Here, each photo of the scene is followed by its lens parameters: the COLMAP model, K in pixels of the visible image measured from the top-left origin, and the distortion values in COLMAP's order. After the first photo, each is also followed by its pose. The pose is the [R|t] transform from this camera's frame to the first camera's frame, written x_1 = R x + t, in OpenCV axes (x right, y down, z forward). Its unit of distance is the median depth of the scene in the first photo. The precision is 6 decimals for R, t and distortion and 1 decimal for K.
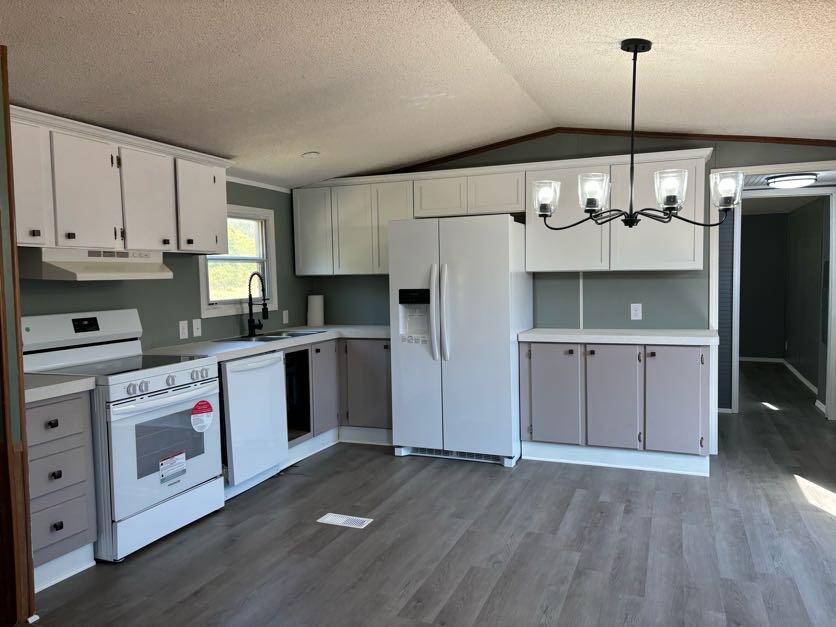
lens RADIAL K [[623.6, 0, 416.6], [0, 623.6, 314.7], [0, 0, 1]] dist [-0.004240, 0.002487]
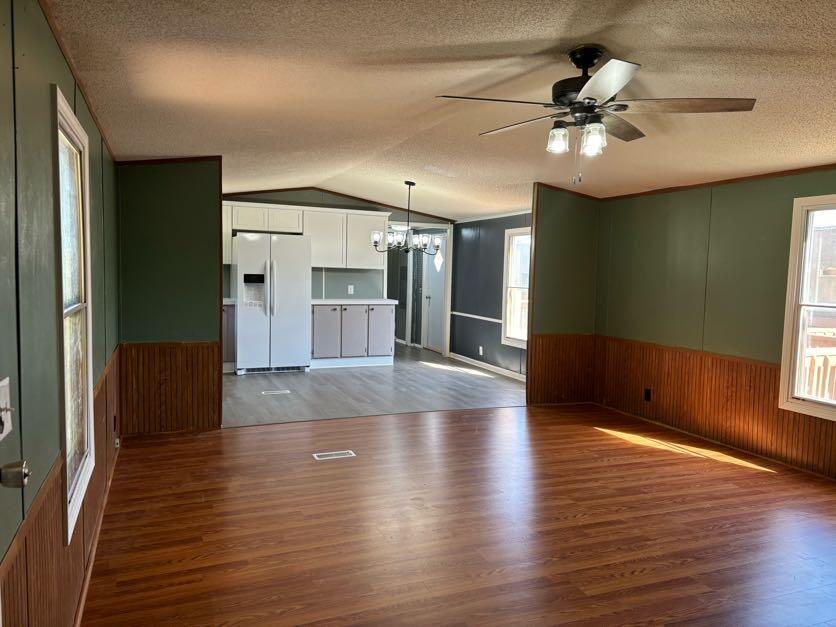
lens RADIAL K [[623.6, 0, 418.8], [0, 623.6, 314.4], [0, 0, 1]] dist [-0.004240, 0.002487]
pose [[0.700442, -0.015743, 0.713535, -0.921029], [0.004831, 0.999838, 0.017319, 0.041606], [-0.713693, -0.008684, 0.700405, -0.524402]]
